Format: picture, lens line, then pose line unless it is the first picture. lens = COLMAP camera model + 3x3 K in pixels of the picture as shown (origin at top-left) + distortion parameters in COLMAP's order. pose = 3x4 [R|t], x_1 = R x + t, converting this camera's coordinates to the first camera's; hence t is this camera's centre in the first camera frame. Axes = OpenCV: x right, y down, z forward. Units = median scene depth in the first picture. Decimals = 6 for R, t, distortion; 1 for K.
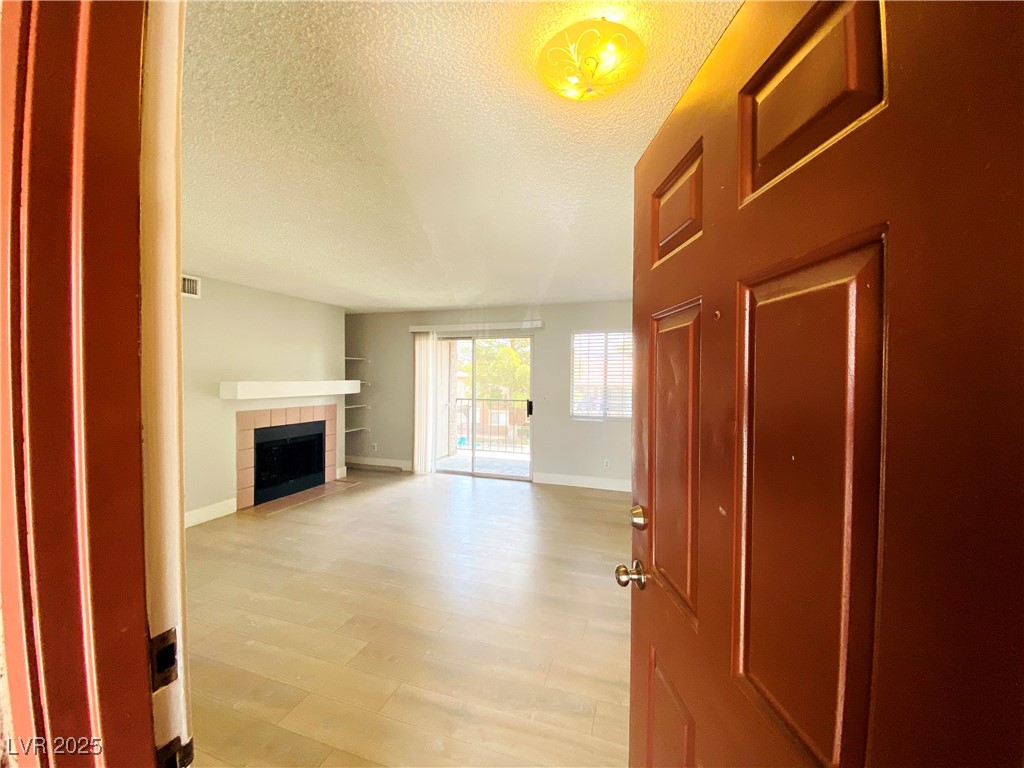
lens RADIAL K [[417.4, 0, 508.8], [0, 417.4, 387.0], [0, 0, 1]] dist [0.011162, -0.000376]
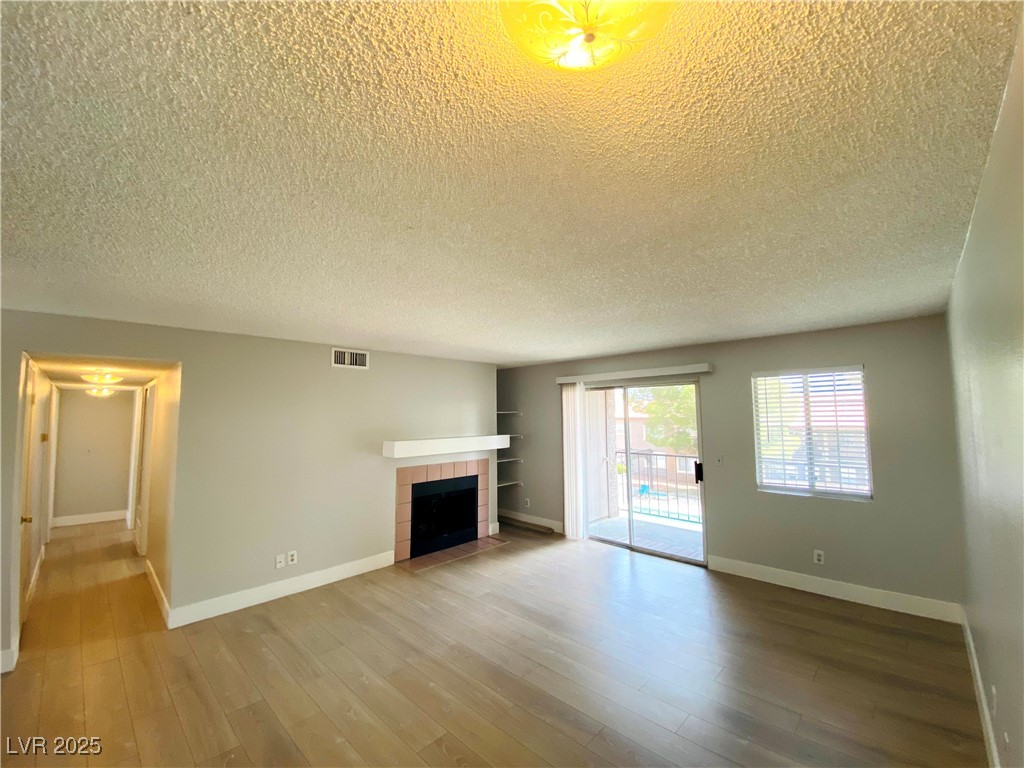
lens RADIAL K [[417.4, 0, 508.8], [0, 417.4, 387.0], [0, 0, 1]] dist [0.011162, -0.000376]
pose [[0.897268, -0.046265, -0.439056, 0.082069], [0.010327, 0.996421, -0.083891, -0.046984], [0.441366, 0.070739, 0.894535, 0.113042]]
